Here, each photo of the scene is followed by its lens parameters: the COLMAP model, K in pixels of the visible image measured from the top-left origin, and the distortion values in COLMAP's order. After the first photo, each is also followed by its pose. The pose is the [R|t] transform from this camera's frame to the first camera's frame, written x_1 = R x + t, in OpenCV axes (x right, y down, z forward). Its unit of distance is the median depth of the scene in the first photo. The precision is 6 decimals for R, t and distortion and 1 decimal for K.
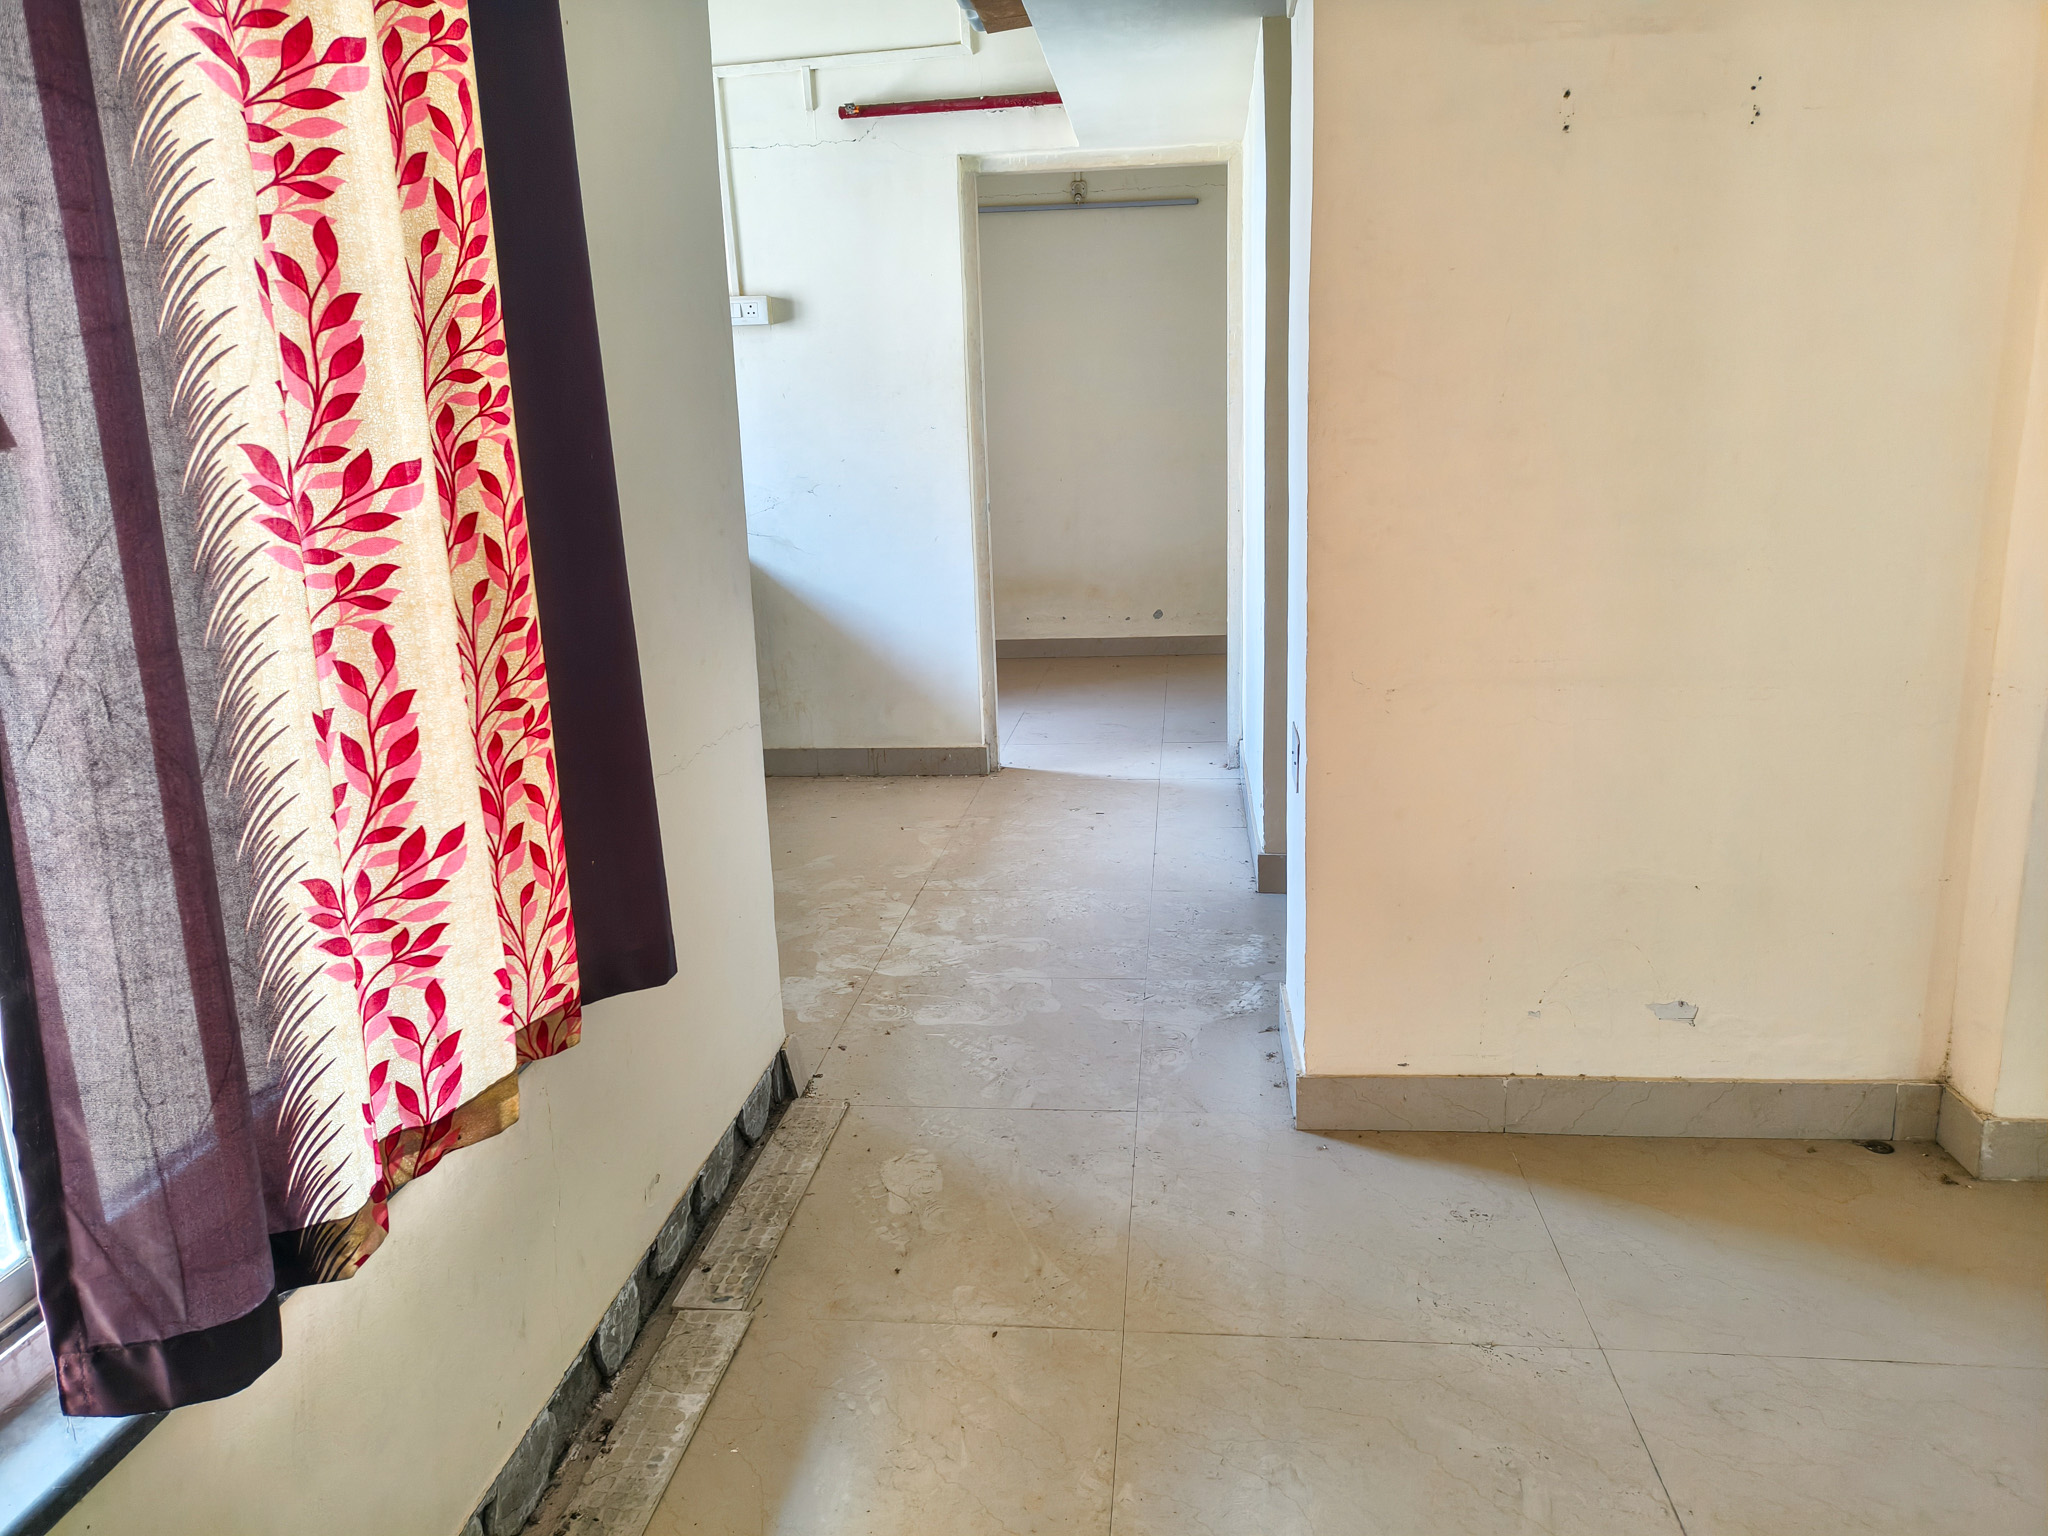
lens RADIAL K [[1406.4, 0, 1036.5], [0, 1406.4, 765.3], [0, 0, 1]] dist [0.051535, -0.063327]
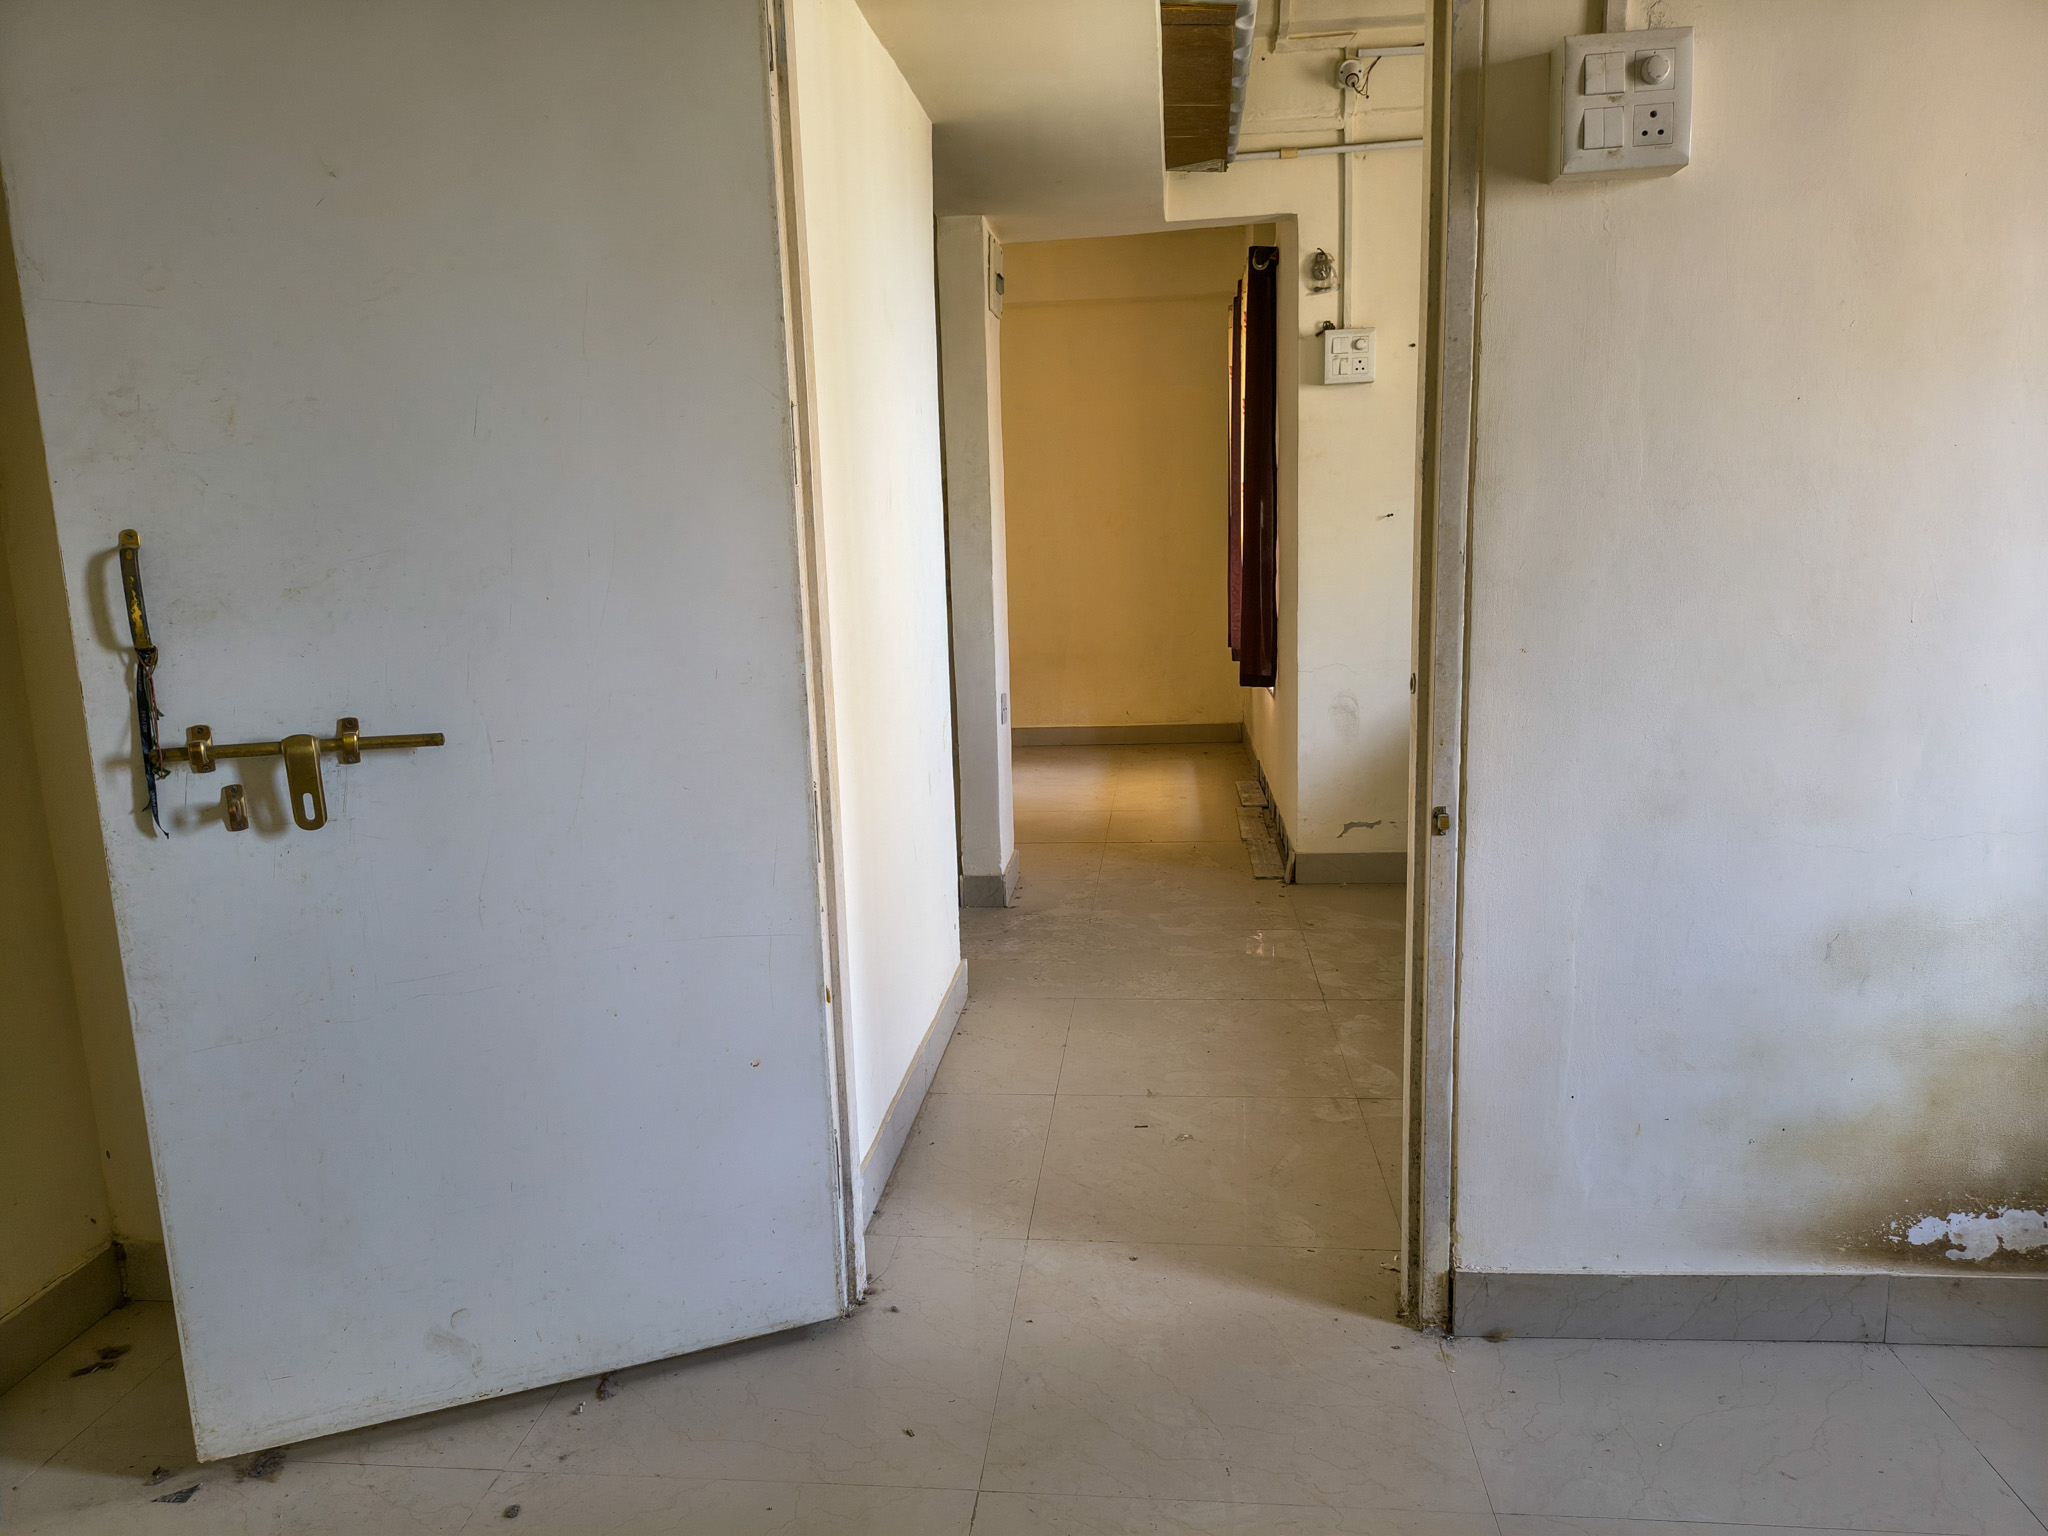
lens RADIAL K [[1406.4, 0, 1026.3], [0, 1406.4, 784.2], [0, 0, 1]] dist [0.051535, -0.063327]
pose [[-0.997766, 0.066360, 0.007741, 0.156984], [0.064087, 0.917916, 0.391565, -0.680606], [0.018878, 0.391187, -0.920118, 2.924745]]
